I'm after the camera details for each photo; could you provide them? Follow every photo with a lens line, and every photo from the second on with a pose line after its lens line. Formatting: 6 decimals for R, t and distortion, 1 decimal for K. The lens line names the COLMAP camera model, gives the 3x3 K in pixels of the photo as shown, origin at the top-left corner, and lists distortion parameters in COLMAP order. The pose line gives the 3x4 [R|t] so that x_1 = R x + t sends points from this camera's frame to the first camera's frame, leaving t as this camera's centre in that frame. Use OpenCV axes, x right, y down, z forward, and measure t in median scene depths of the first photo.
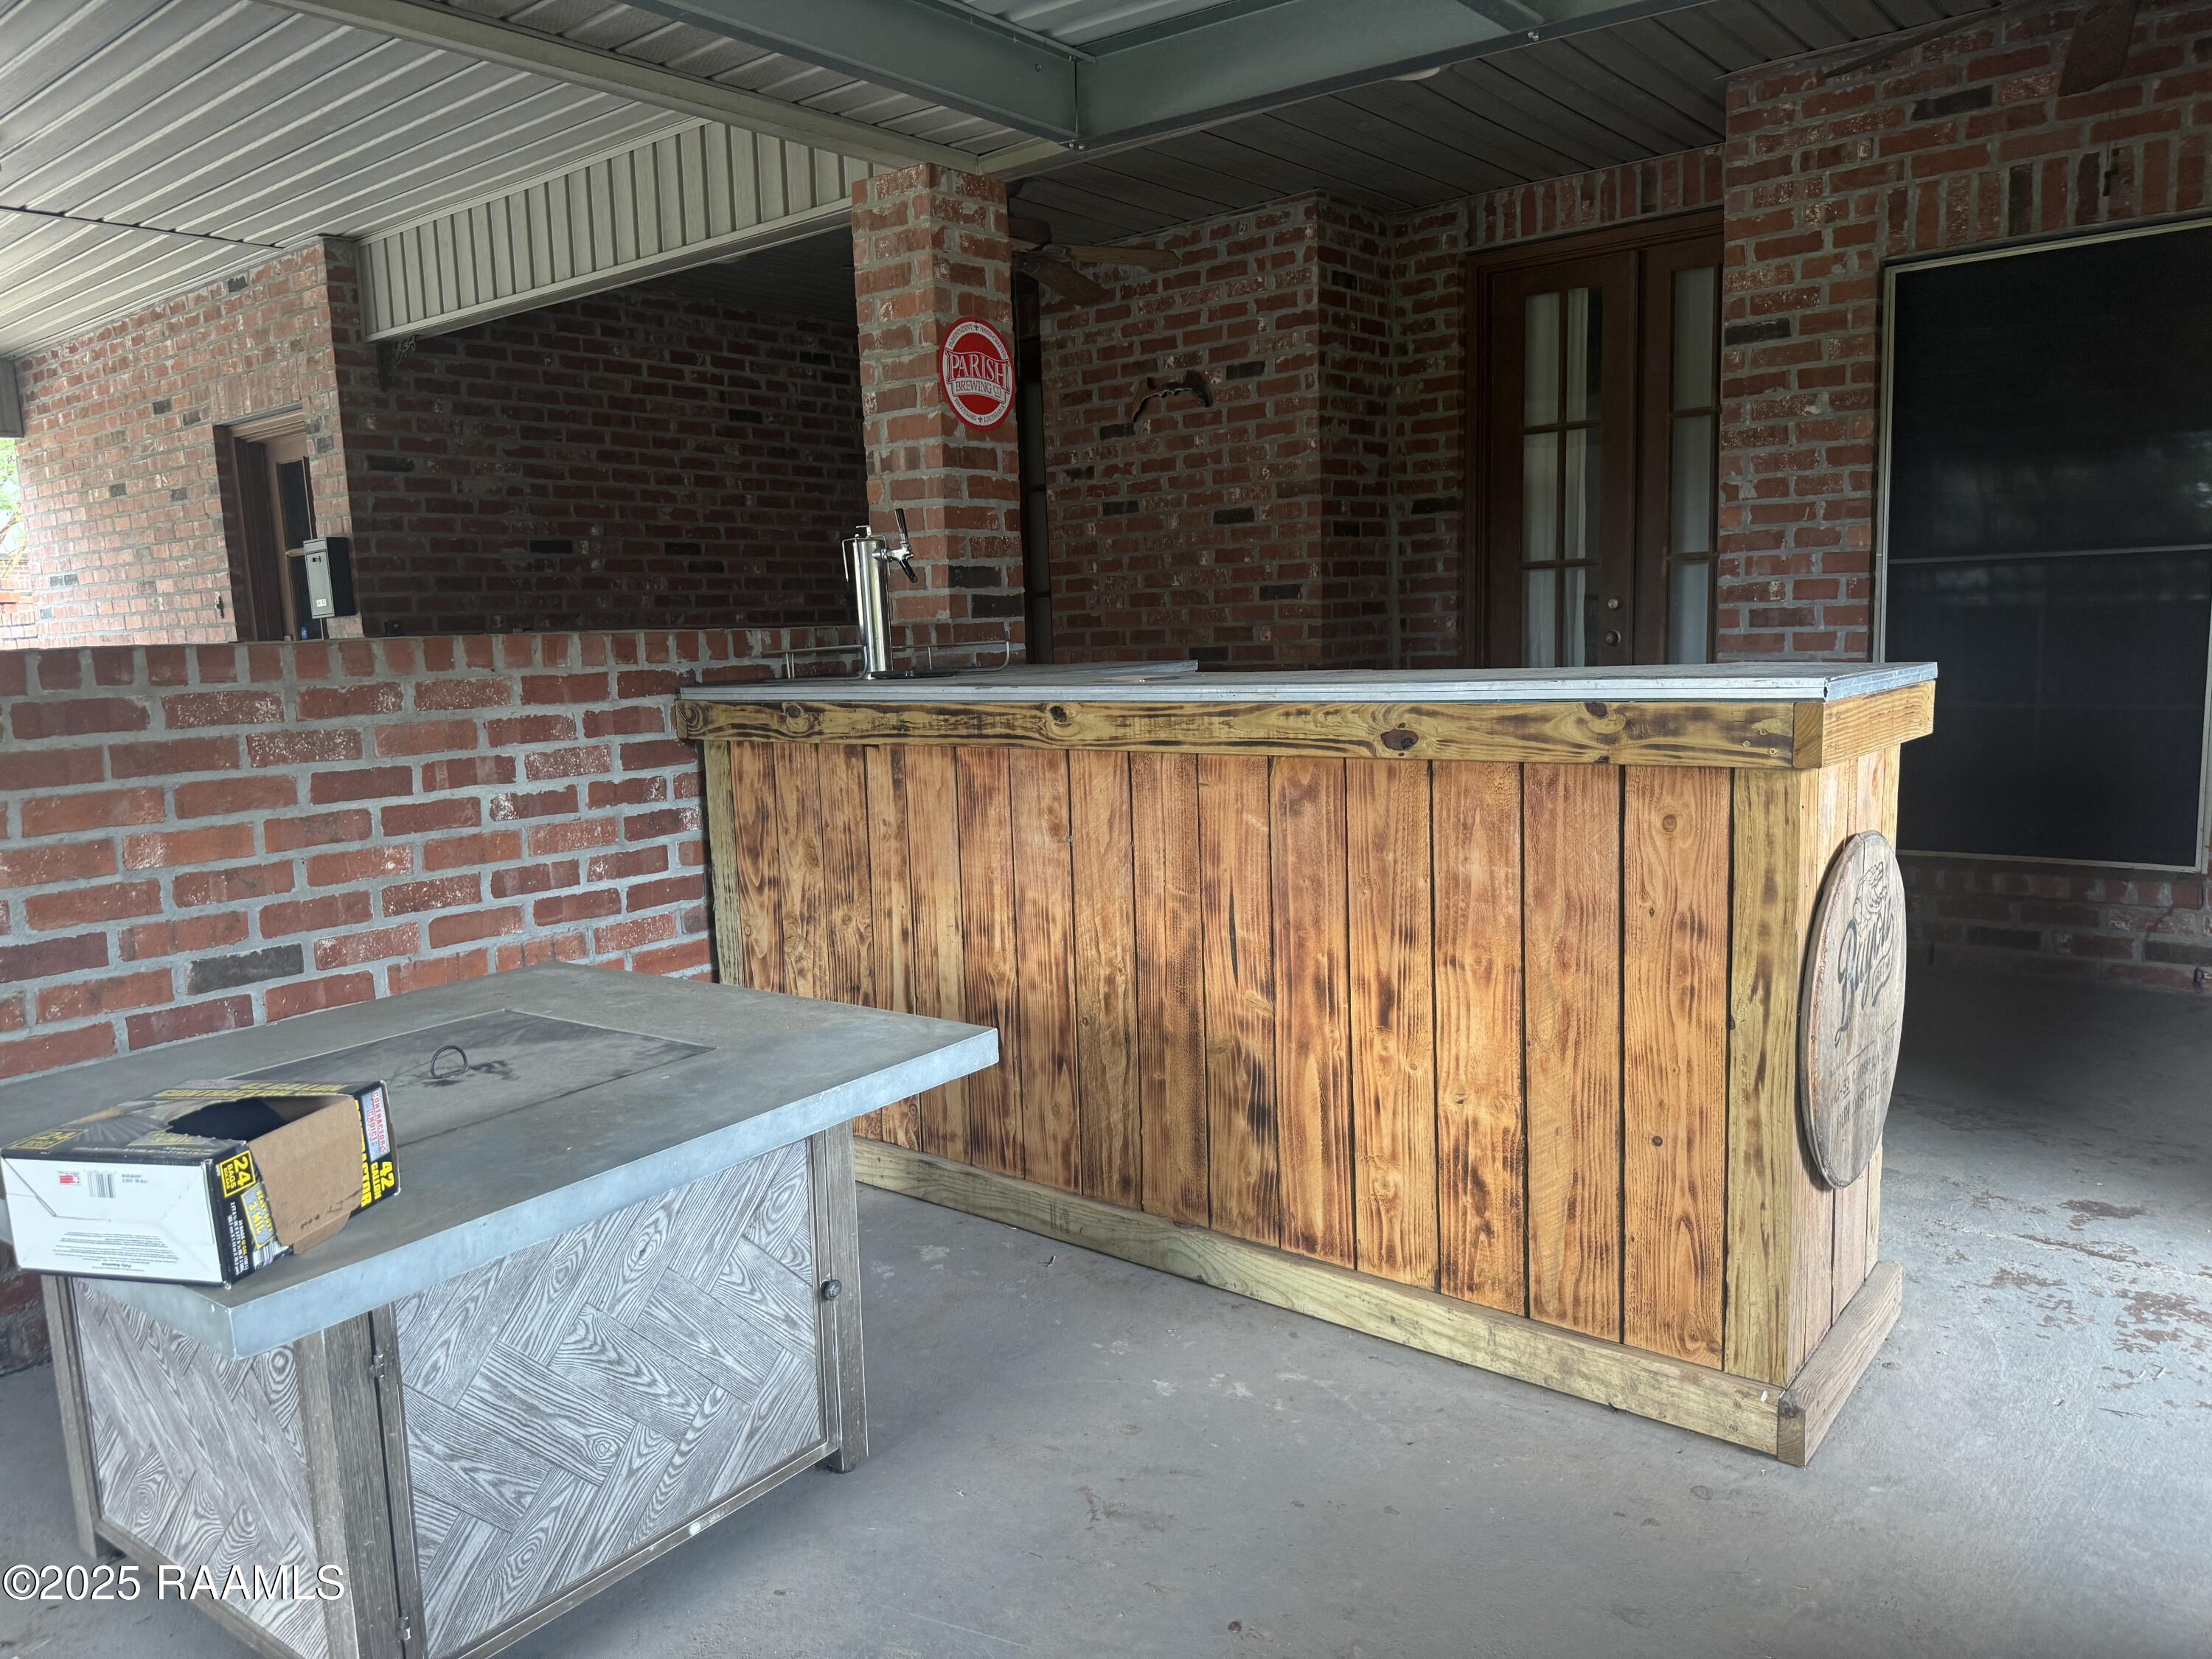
lens RADIAL K [[1563.3, 0, 1119.3], [0, 1563.3, 840.2], [0, 0, 1]] dist [0.219951, -0.473738]
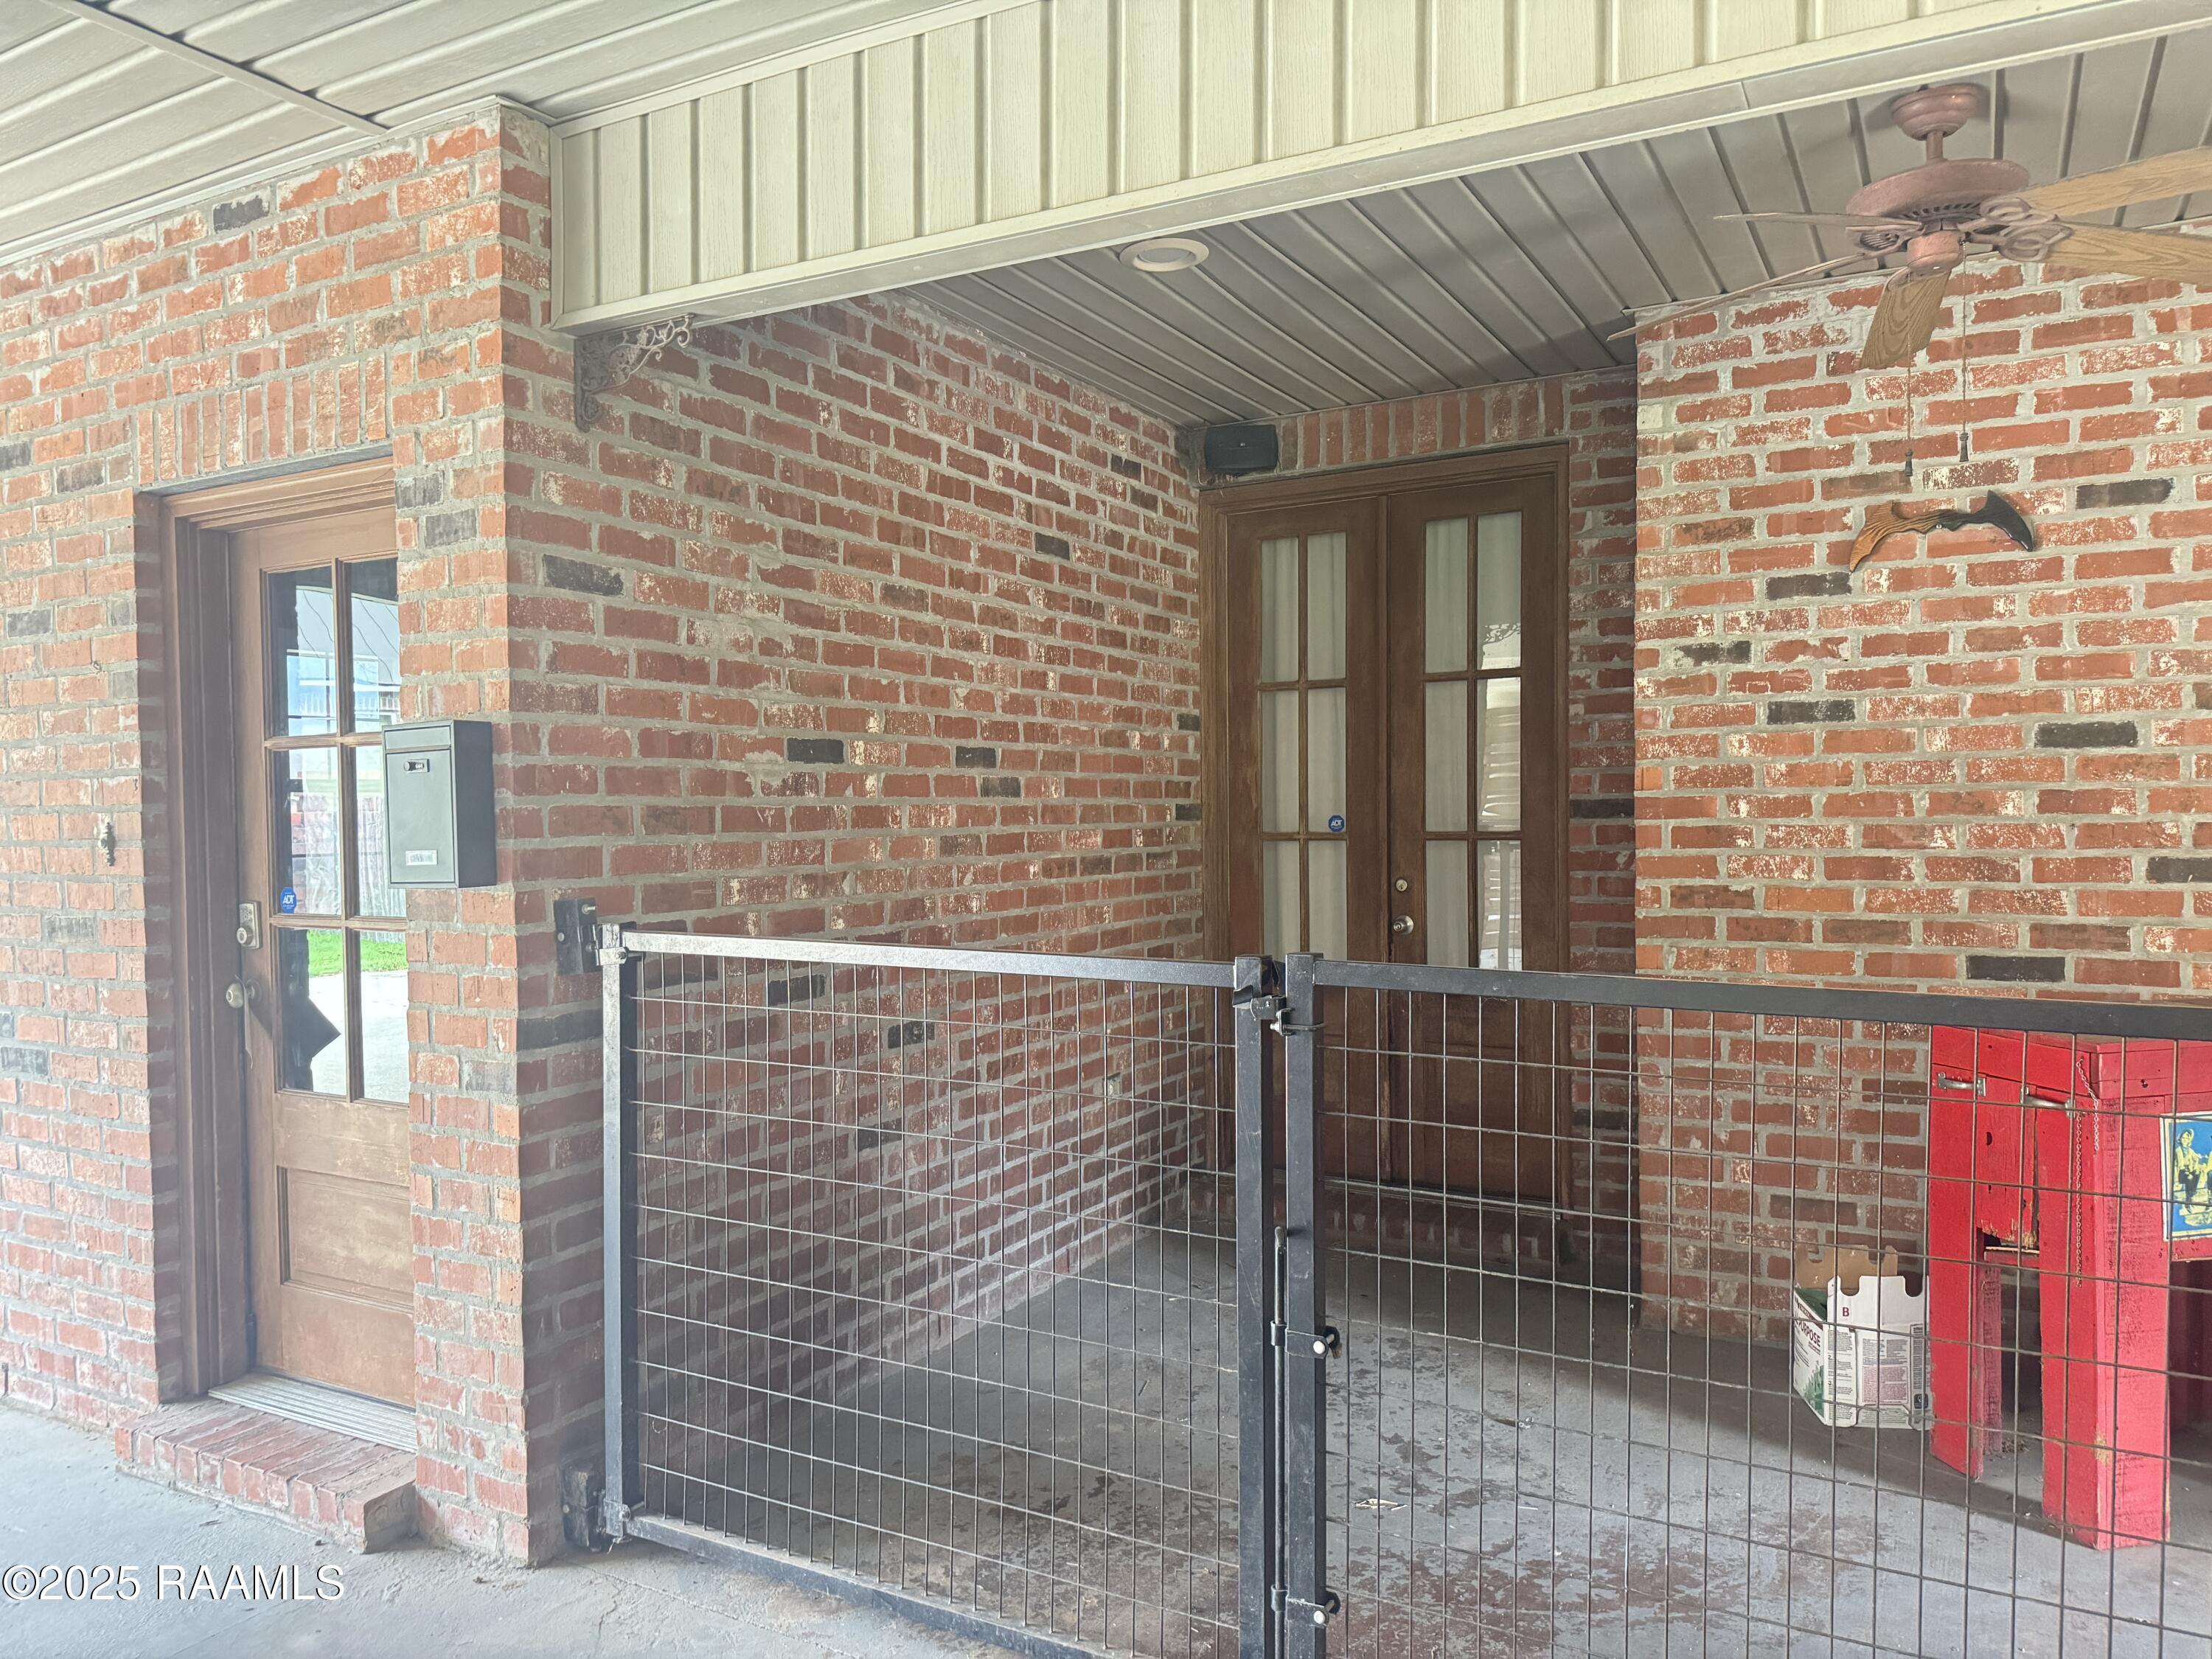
lens RADIAL K [[1506.2, 0, 1106.9], [0, 1506.2, 901.3], [0, 0, 1]] dist [-0.029469, -0.000518]
pose [[0.986260, 0.017144, 0.164309, -0.371873], [-0.003259, 0.996426, -0.084404, -0.098920], [-0.165169, 0.082709, 0.982791, 0.535621]]
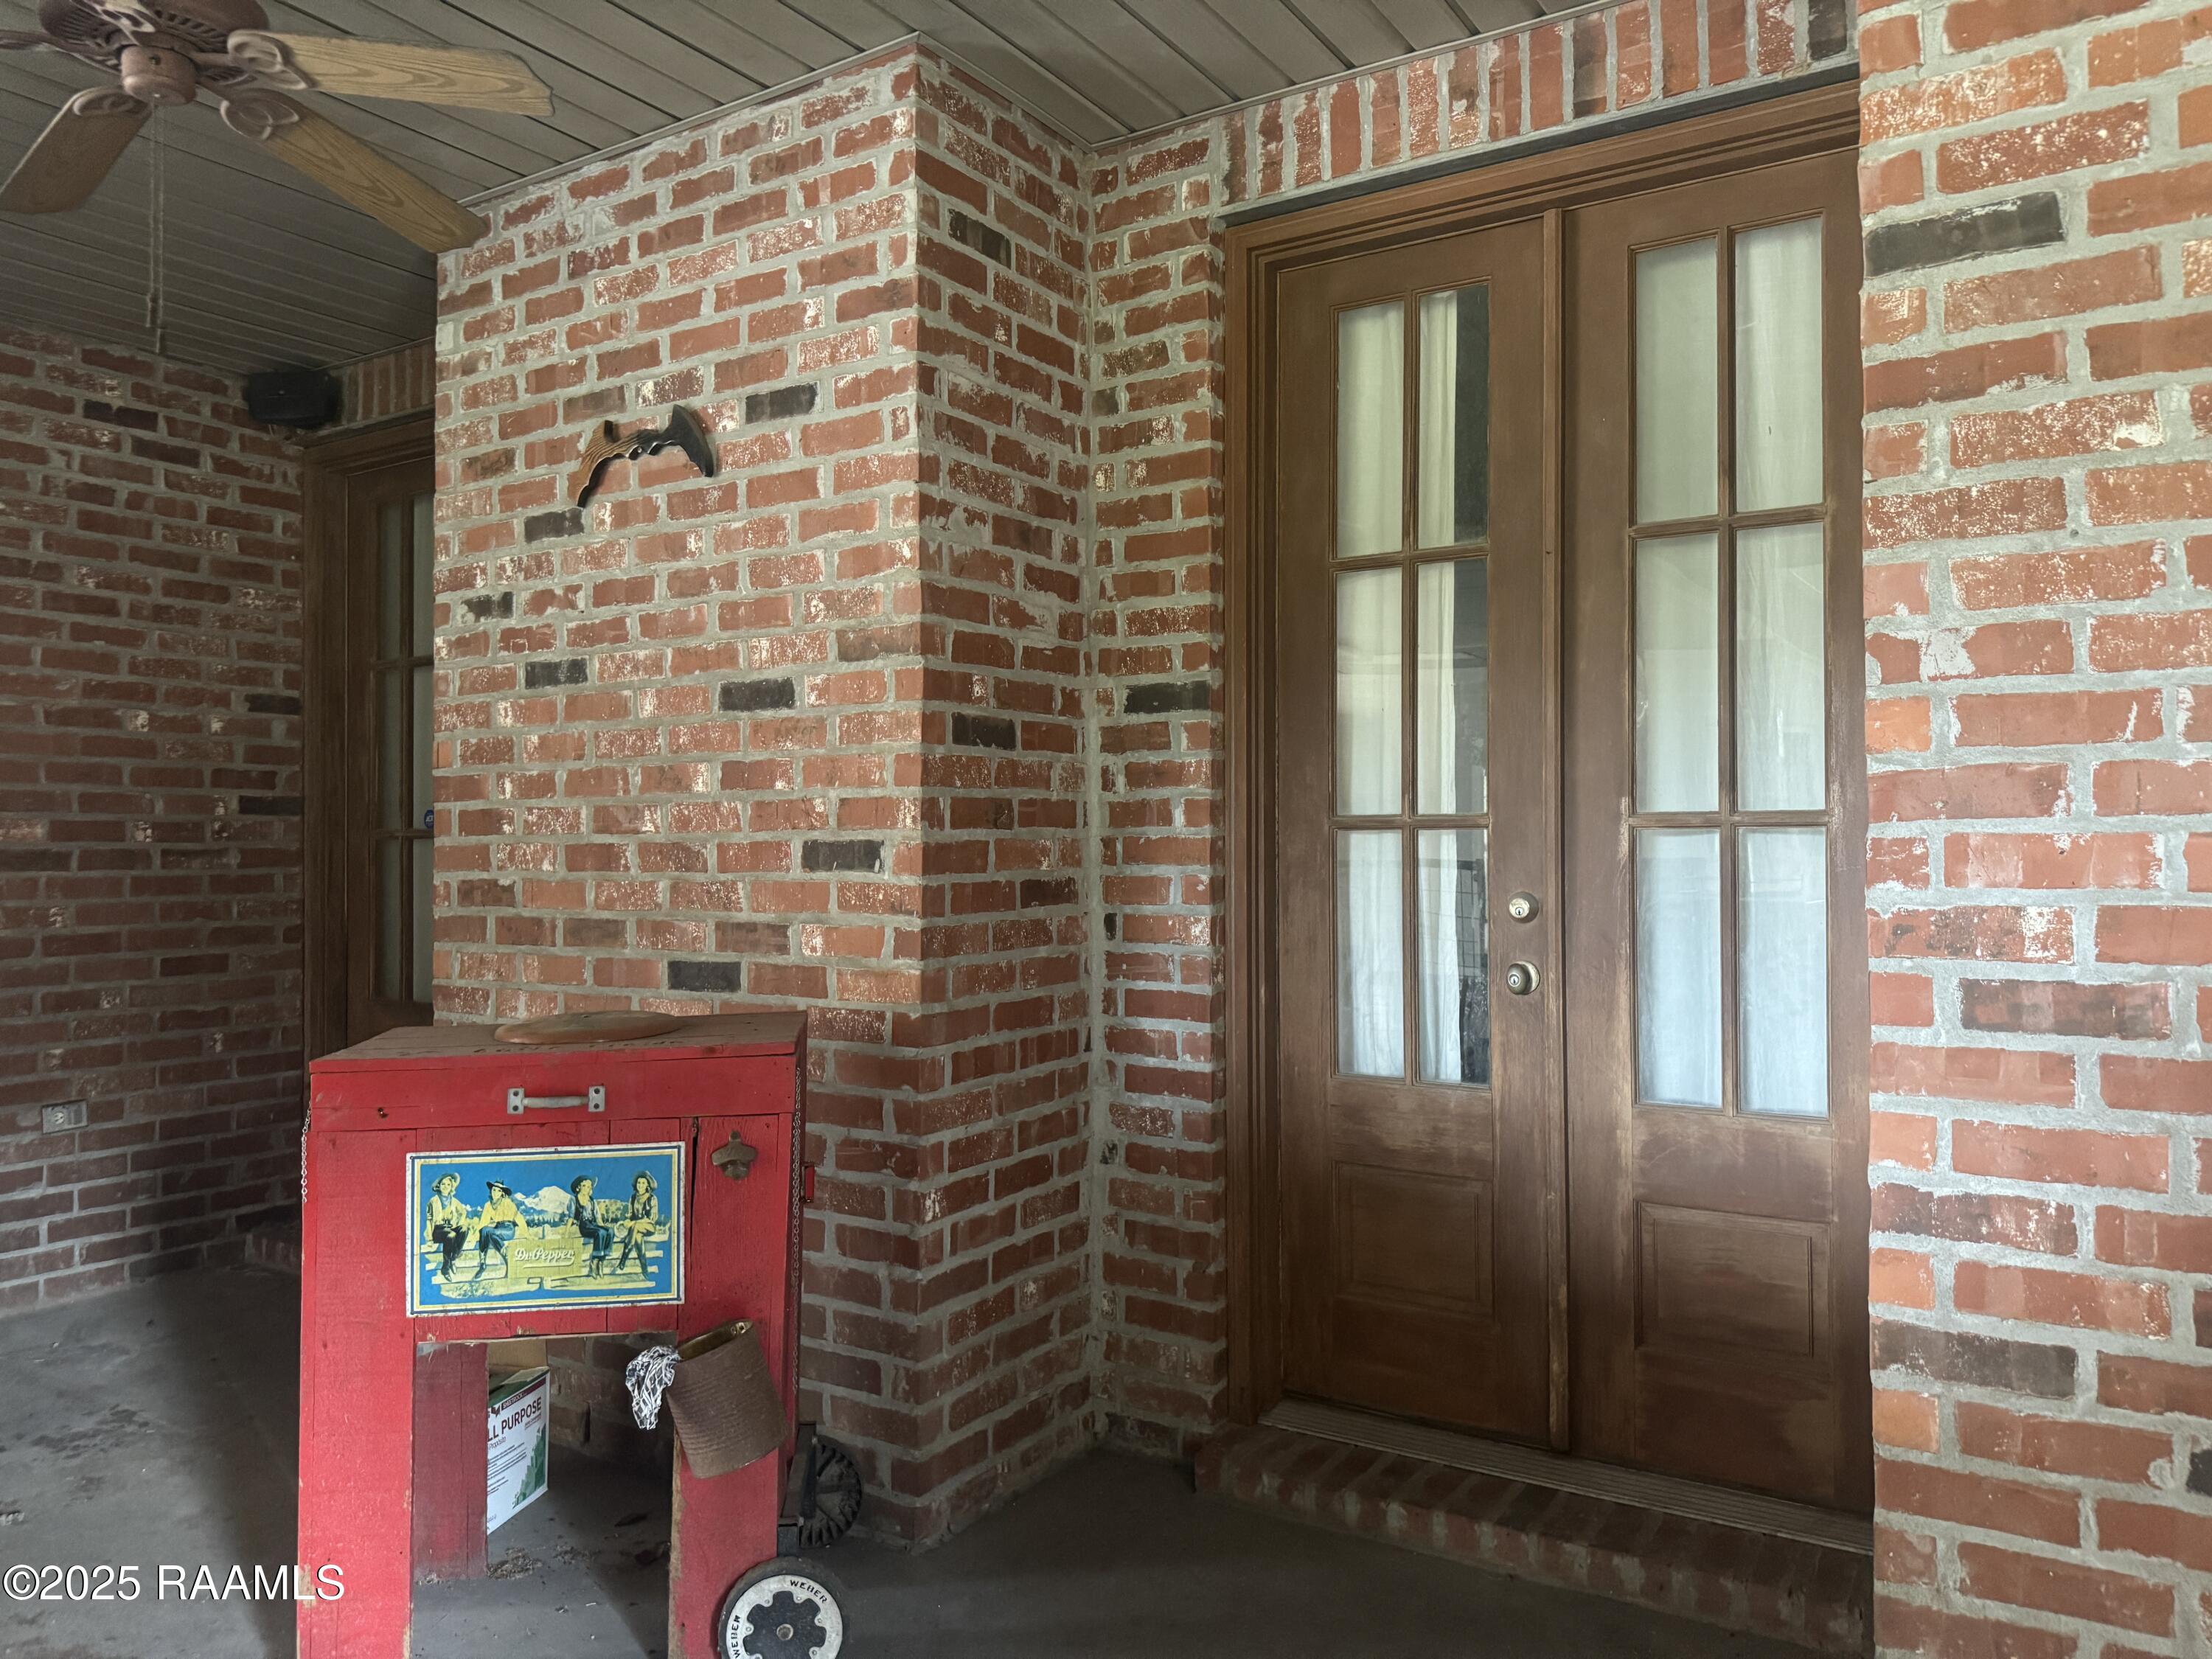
lens RADIAL K [[1563.3, 0, 1119.3], [0, 1563.3, 840.2], [0, 0, 1]] dist [0.219951, -0.473738]
pose [[0.992687, 0.033738, 0.115906, 0.128941], [-0.016585, 0.989162, -0.145887, -0.094222], [-0.119572, 0.142898, 0.982488, 0.524927]]
